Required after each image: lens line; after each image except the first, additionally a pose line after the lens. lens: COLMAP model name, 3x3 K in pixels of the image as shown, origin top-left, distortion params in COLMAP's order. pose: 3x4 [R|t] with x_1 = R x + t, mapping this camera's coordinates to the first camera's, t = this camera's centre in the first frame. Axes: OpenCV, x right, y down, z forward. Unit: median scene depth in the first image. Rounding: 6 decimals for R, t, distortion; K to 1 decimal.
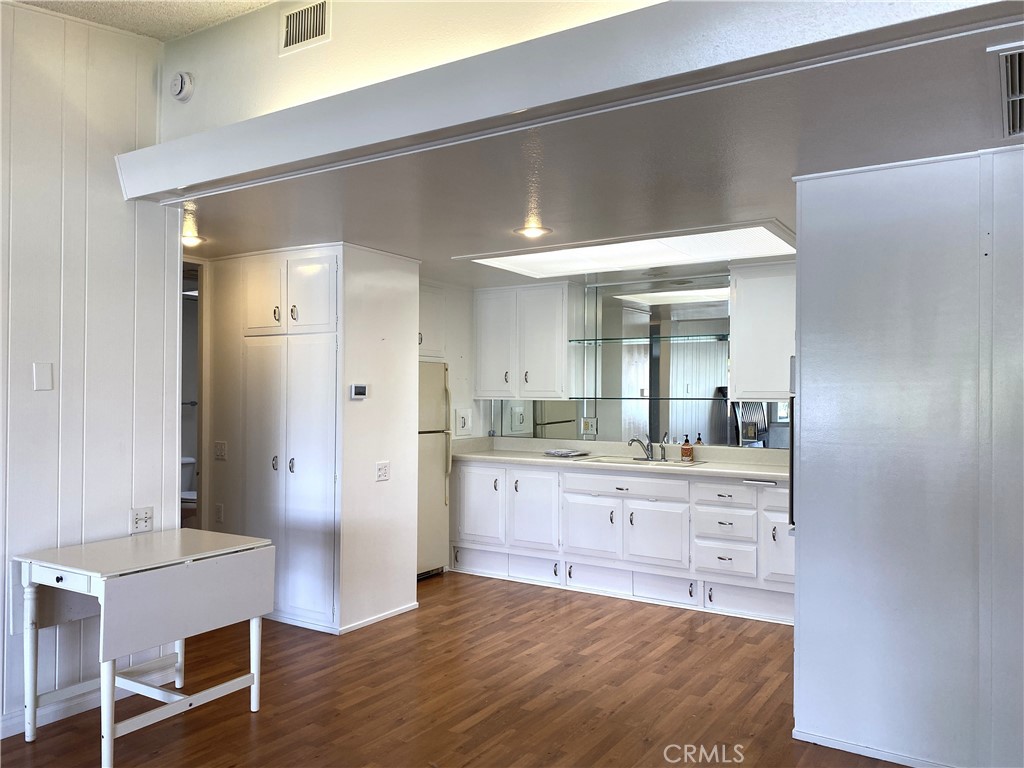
lens RADIAL K [[813.4, 0, 511.1], [0, 813.4, 387.5], [0, 0, 1]] dist [0.032601, -0.019584]
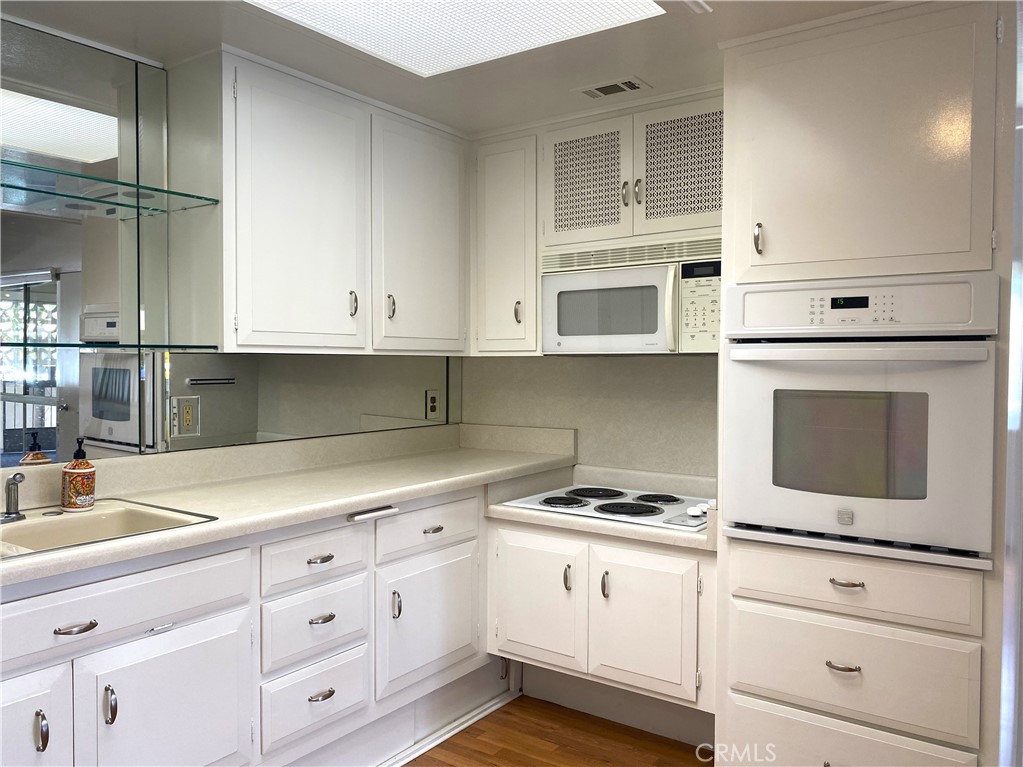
lens RADIAL K [[812.6, 0, 510.8], [0, 812.6, 375.3], [0, 0, 1]] dist [0.032601, -0.019584]
pose [[0.062390, -0.031850, 0.997544, -0.181103], [-0.015555, 0.999338, 0.032880, 0.012237], [-0.997931, -0.017568, 0.061853, 0.850269]]
